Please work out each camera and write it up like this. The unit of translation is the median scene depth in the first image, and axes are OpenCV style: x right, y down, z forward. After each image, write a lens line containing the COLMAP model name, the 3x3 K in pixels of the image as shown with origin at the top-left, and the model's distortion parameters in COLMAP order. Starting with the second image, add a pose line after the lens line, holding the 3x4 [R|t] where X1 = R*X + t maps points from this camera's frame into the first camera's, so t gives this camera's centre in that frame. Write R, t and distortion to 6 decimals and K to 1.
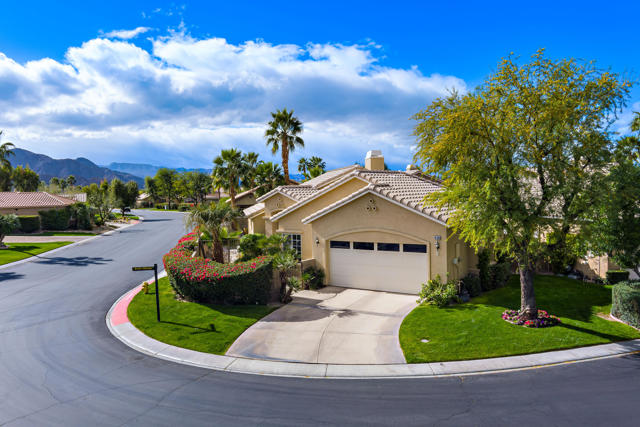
lens RADIAL K [[520.4, 0, 319.7], [0, 520.4, 212.5], [0, 0, 1]] dist [-0.051621, -0.016378]
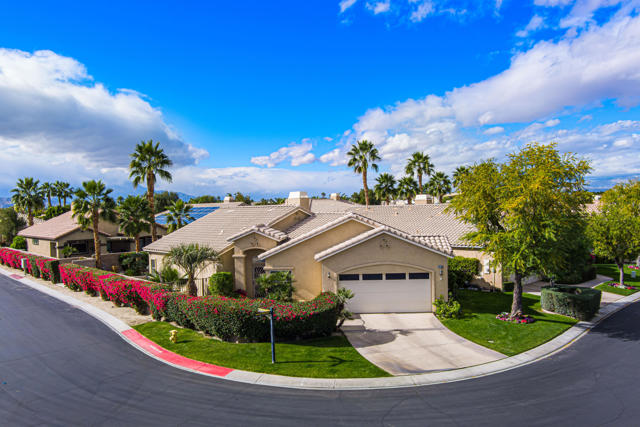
lens RADIAL K [[520.4, 0, 319.6], [0, 520.4, 215.7], [0, 0, 1]] dist [-0.051621, -0.016378]
pose [[0.841133, -0.006470, 0.540790, -0.745082], [0.027329, 0.999159, -0.030553, -0.049327], [-0.540138, 0.040479, 0.840603, 0.050787]]
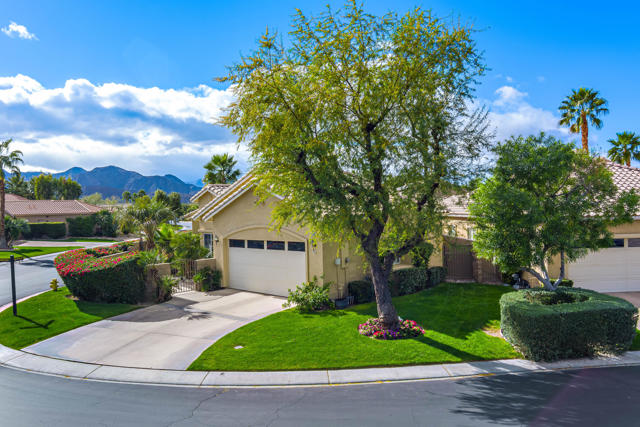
lens RADIAL K [[520.4, 0, 322.6], [0, 520.4, 211.2], [0, 0, 1]] dist [-0.051621, -0.016378]
pose [[0.989147, 0.004518, -0.146860, 0.370163], [-0.009451, 0.999414, -0.032911, 0.038927], [0.146625, 0.033942, 0.988610, 0.129386]]
